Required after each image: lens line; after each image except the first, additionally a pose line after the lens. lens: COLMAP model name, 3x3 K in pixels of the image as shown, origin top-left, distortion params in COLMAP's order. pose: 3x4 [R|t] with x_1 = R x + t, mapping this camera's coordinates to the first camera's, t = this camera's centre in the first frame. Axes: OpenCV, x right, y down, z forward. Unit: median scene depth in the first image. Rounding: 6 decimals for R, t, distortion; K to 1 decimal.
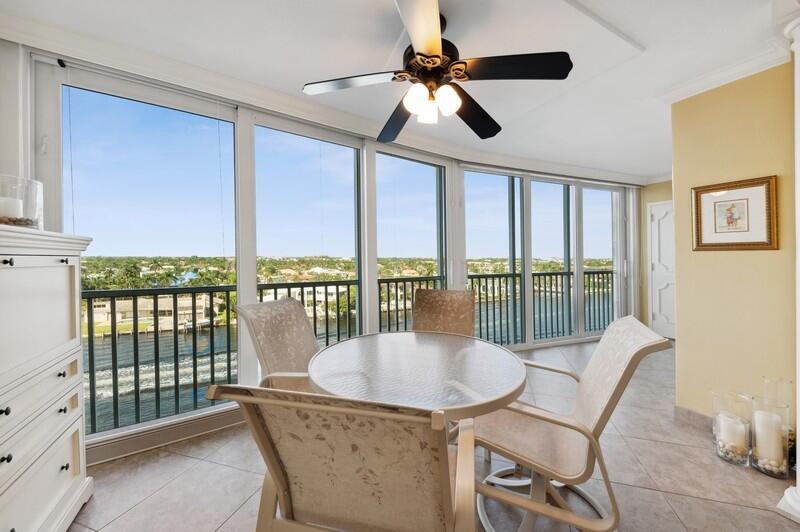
lens RADIAL K [[284.6, 0, 402.2], [0, 284.6, 257.1], [0, 0, 1]] dist [-0.000099, -0.000141]
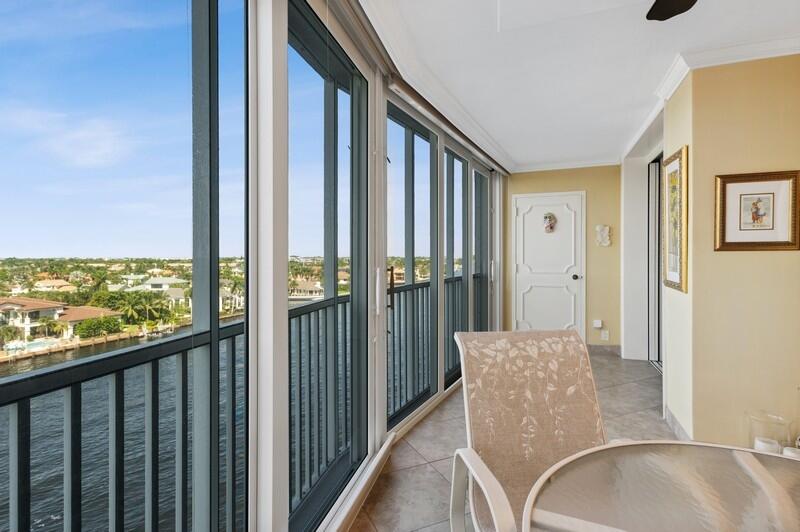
lens RADIAL K [[391.0, 0, 372.8], [0, 391.0, 255.4], [0, 0, 1]] dist [0.024064, 0.000248]
pose [[0.752837, -0.003579, 0.658197, -0.484745], [0.004302, 0.999991, 0.000516, -0.013137], [-0.658193, 0.002443, 0.752845, 0.753995]]
